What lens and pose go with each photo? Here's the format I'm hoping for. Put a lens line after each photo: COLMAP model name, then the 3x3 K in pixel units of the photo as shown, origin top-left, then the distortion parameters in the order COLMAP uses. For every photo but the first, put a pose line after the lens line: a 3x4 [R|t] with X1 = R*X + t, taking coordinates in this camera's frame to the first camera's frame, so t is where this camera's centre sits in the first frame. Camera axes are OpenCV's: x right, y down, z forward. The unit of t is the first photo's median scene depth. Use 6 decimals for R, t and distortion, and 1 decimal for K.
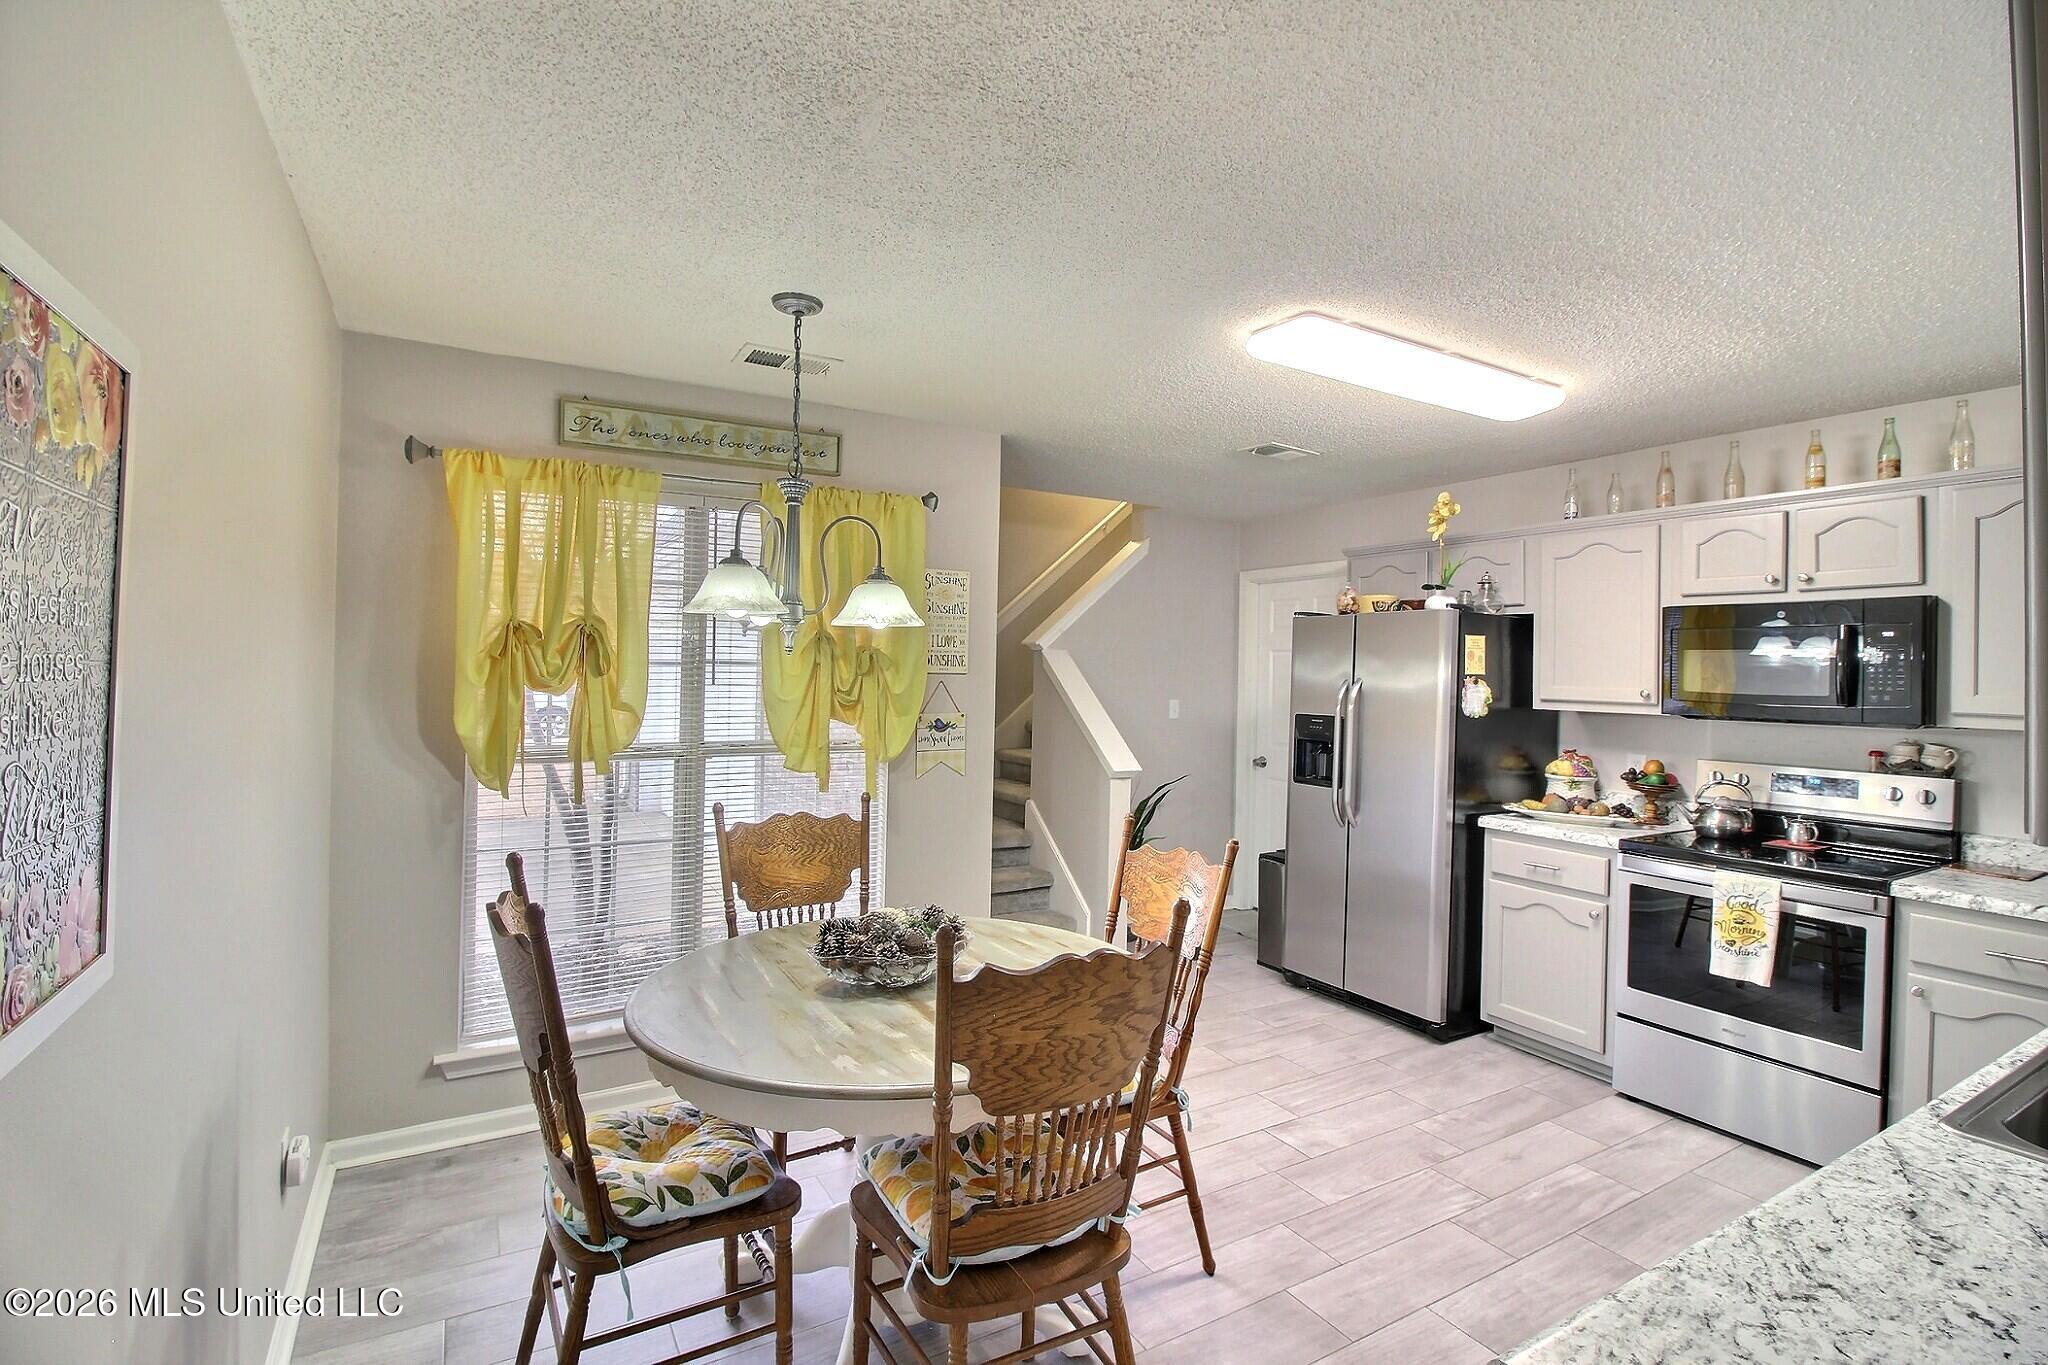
lens RADIAL K [[962.7, 0, 1024.8], [0, 962.7, 679.1], [0, 0, 1]] dist [-0.004058, -0.003870]
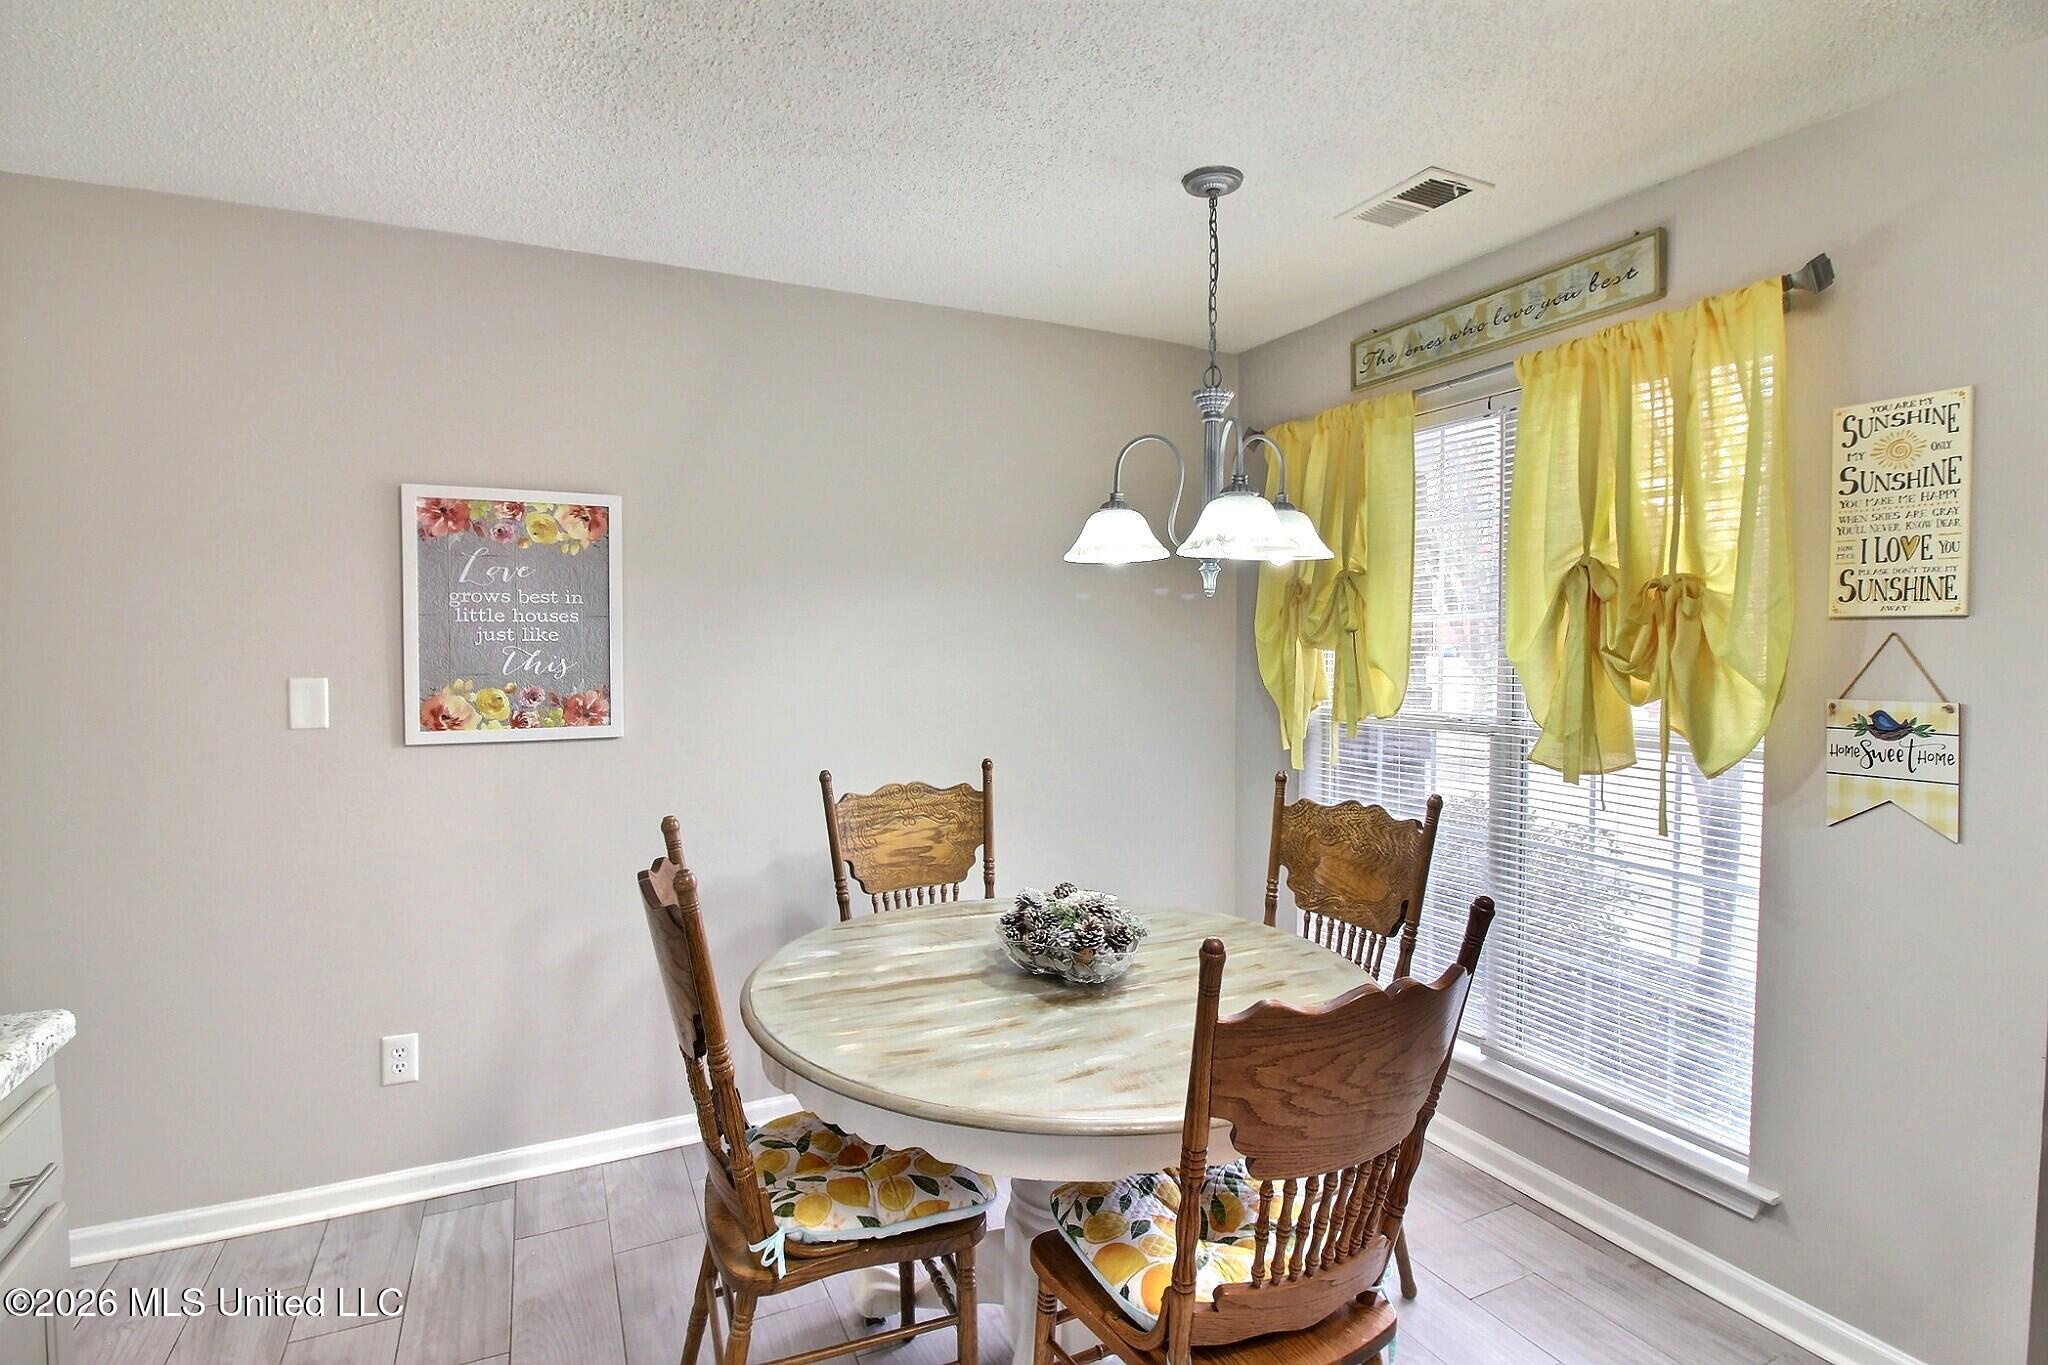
lens RADIAL K [[1029.9, 0, 1020.0], [0, 1029.9, 662.7], [0, 0, 1]] dist [0.000328, -0.000794]
pose [[-0.096147, 0.008219, -0.995333, 0.537172], [-0.014546, 0.999848, 0.009661, 0.020834], [0.995261, 0.015407, -0.096013, 0.719325]]
